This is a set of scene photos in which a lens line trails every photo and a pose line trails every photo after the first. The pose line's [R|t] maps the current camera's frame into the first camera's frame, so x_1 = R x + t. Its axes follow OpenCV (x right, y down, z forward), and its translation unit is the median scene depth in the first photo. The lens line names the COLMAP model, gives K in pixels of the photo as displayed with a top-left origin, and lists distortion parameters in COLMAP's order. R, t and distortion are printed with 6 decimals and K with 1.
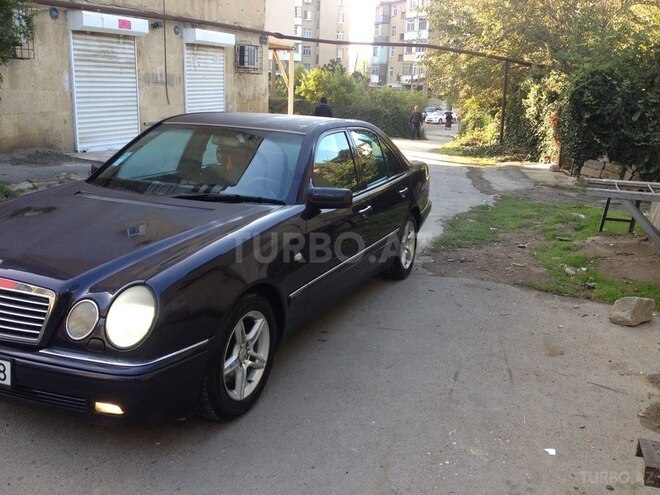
lens RADIAL K [[610.7, 0, 324.5], [0, 610.7, 249.1], [0, 0, 1]] dist [0.125209, -0.236673]
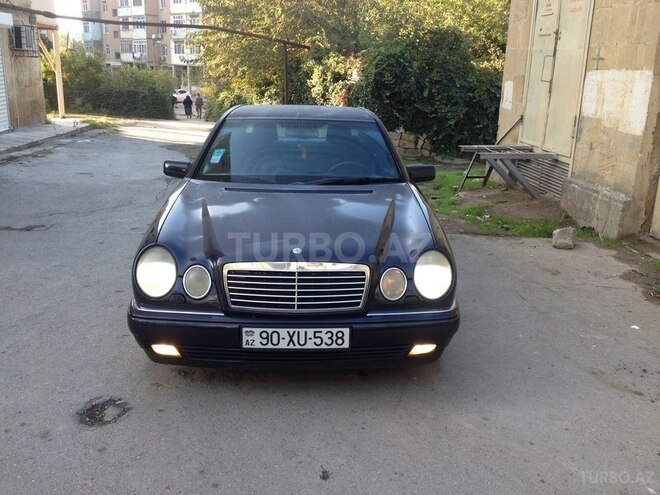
lens RADIAL K [[610.7, 0, 324.5], [0, 610.7, 249.1], [0, 0, 1]] dist [0.125209, -0.236673]
pose [[0.903854, -0.137137, 0.405268, -0.144469], [0.123519, 0.990544, 0.059708, -0.006444], [-0.409624, -0.003909, 0.912246, -0.008087]]
